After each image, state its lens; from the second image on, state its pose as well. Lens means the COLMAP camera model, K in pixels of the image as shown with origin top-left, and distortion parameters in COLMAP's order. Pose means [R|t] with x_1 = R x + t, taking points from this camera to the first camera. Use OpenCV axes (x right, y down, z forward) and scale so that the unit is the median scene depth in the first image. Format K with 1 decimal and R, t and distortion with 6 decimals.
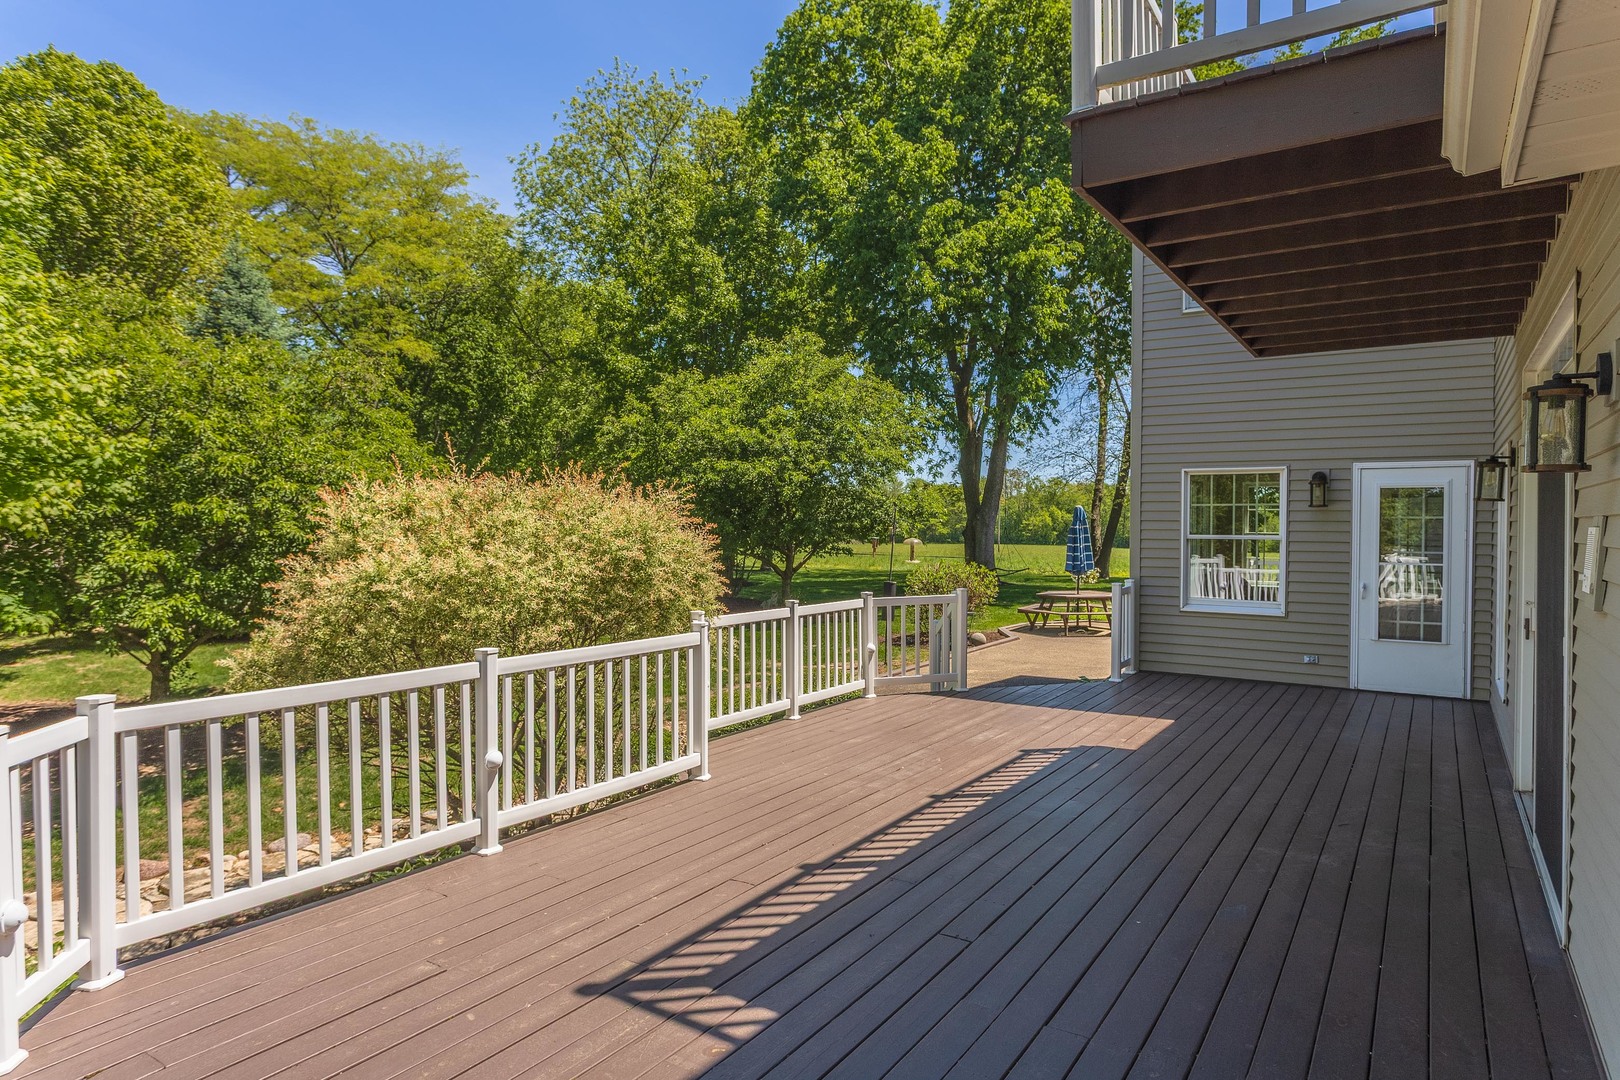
lens RADIAL K [[933.7, 0, 811.0], [0, 933.7, 536.5], [0, 0, 1]] dist [-0.003649, 0.000235]
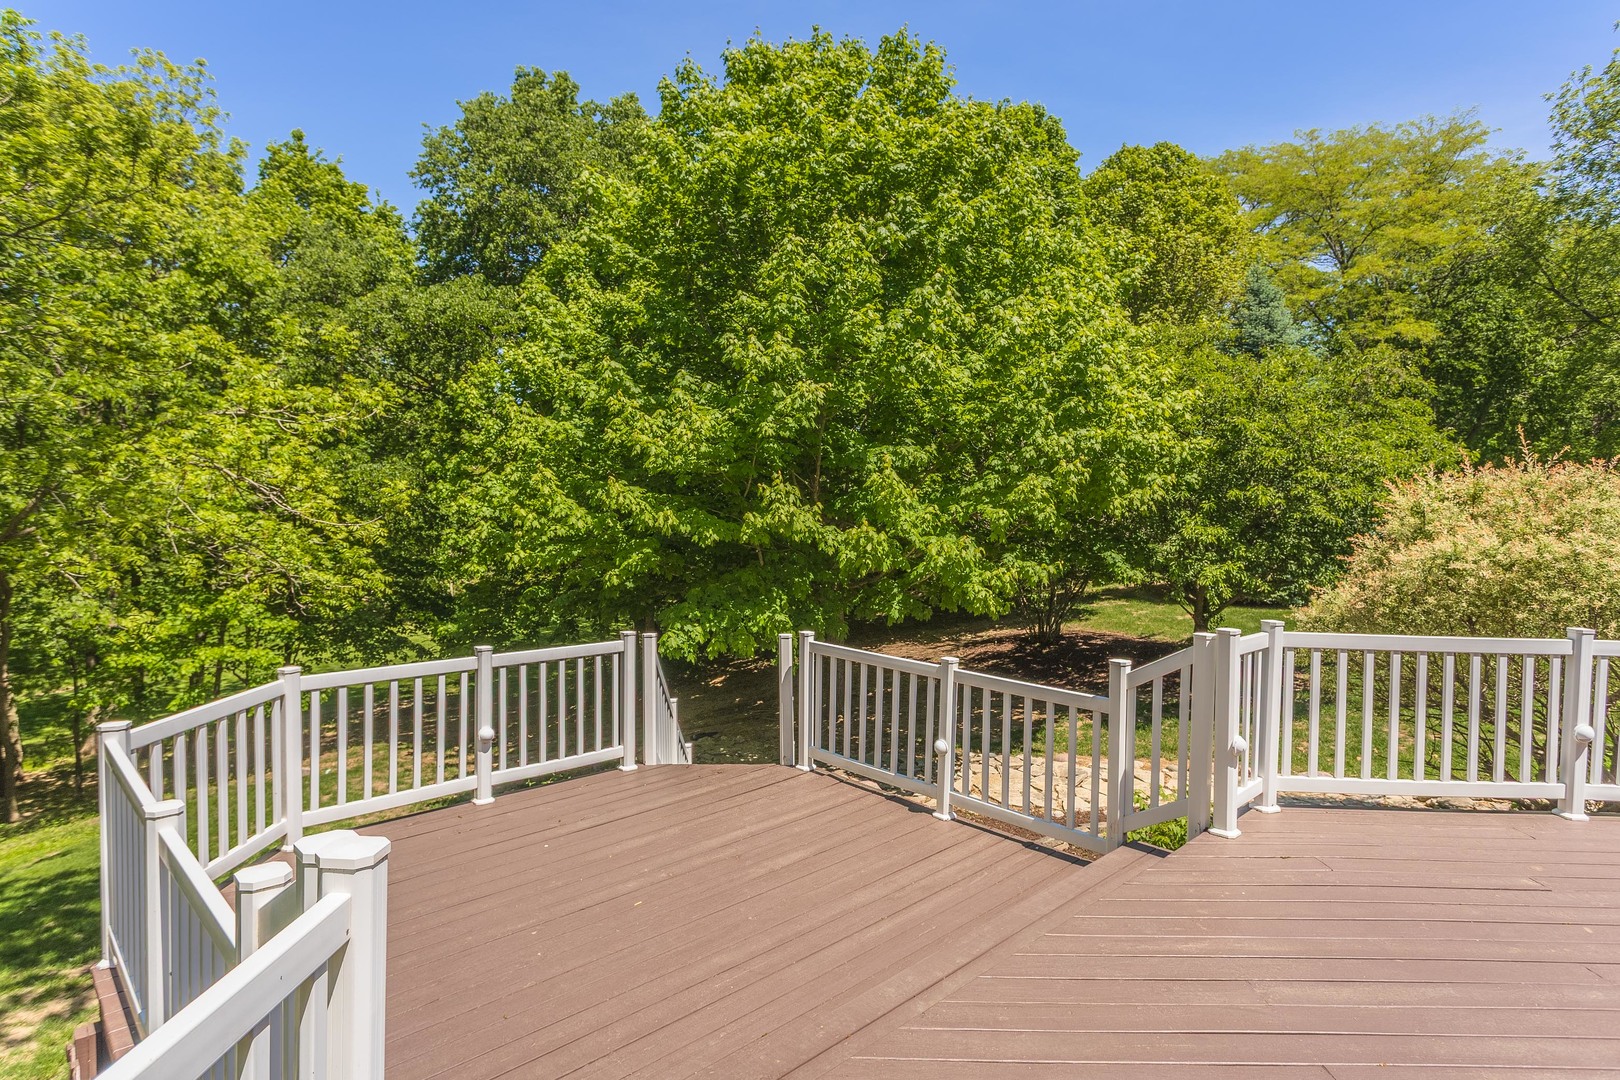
lens RADIAL K [[873.0, 0, 809.8], [0, 873.0, 533.1], [0, 0, 1]] dist [-0.002711, 0.002140]
pose [[0.549700, 0.042224, -0.834294, -0.001673], [-0.028510, 0.999088, 0.031779, 0.001616], [0.834875, 0.006317, 0.550403, -0.122401]]
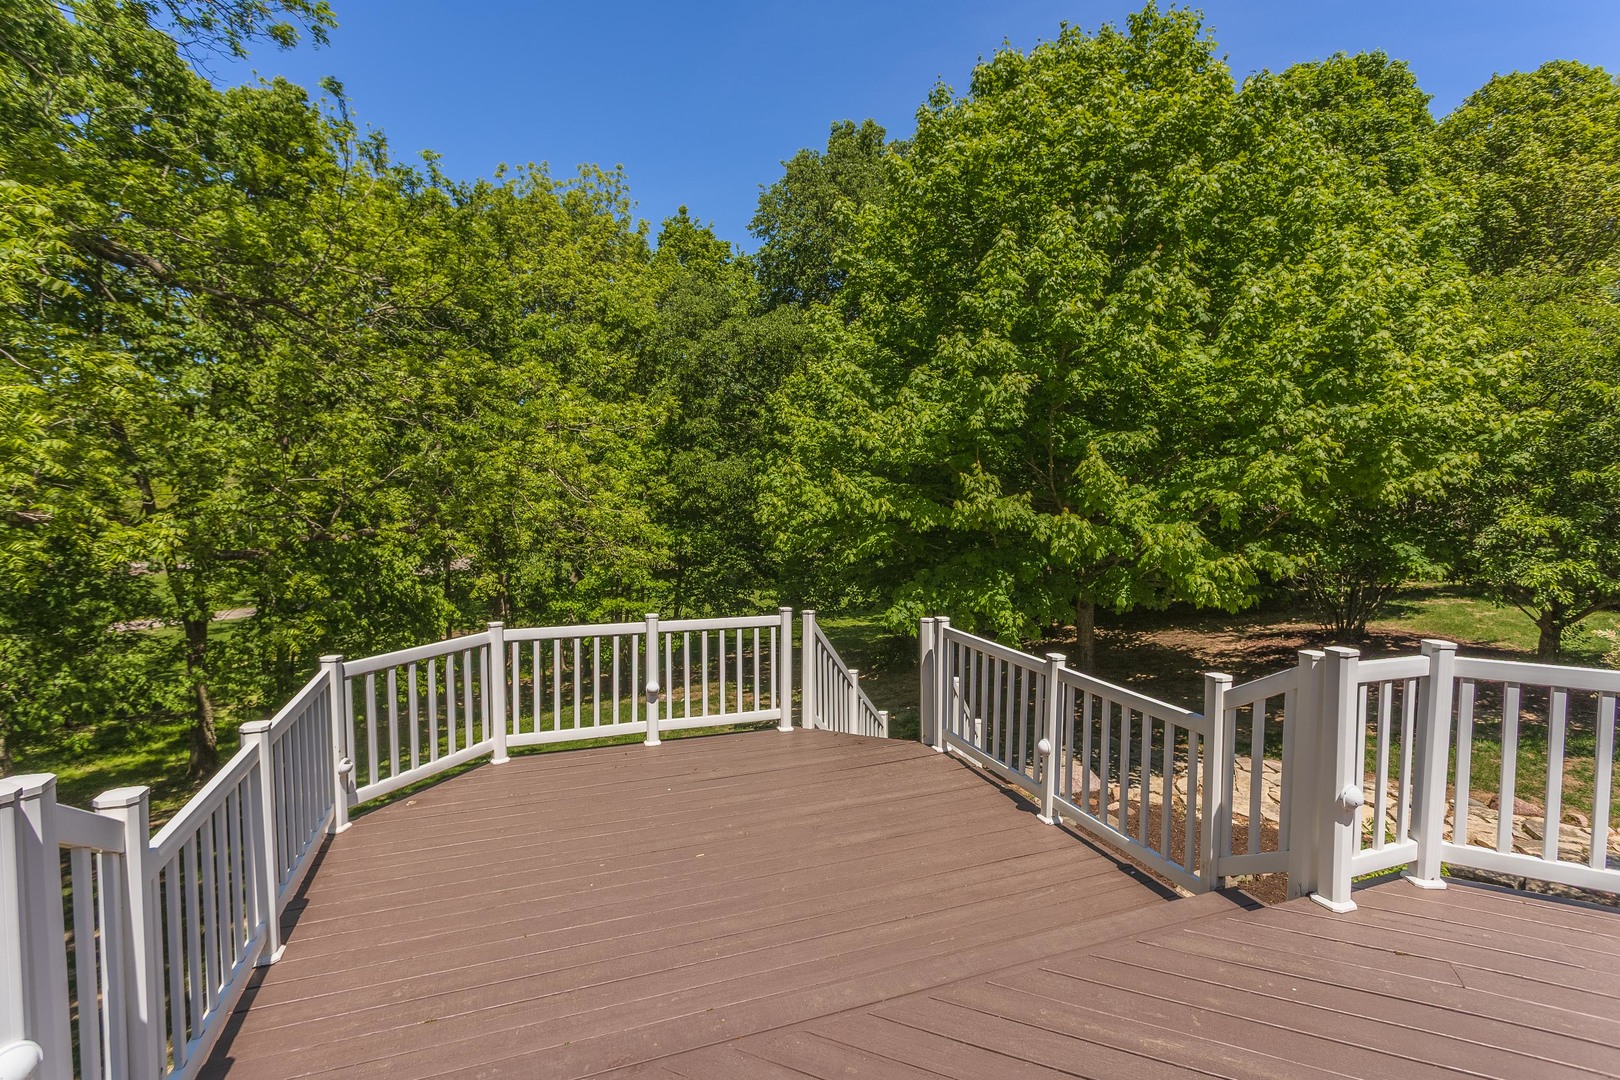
lens RADIAL K [[761.2, 0, 813.0], [0, 761.2, 533.3], [0, 0, 1]] dist [-0.000454, 0.000524]
pose [[0.172136, 0.065120, -0.982918, 0.006870], [-0.020683, 0.997831, 0.062486, -0.002046], [0.984856, 0.009574, 0.173110, 0.019363]]
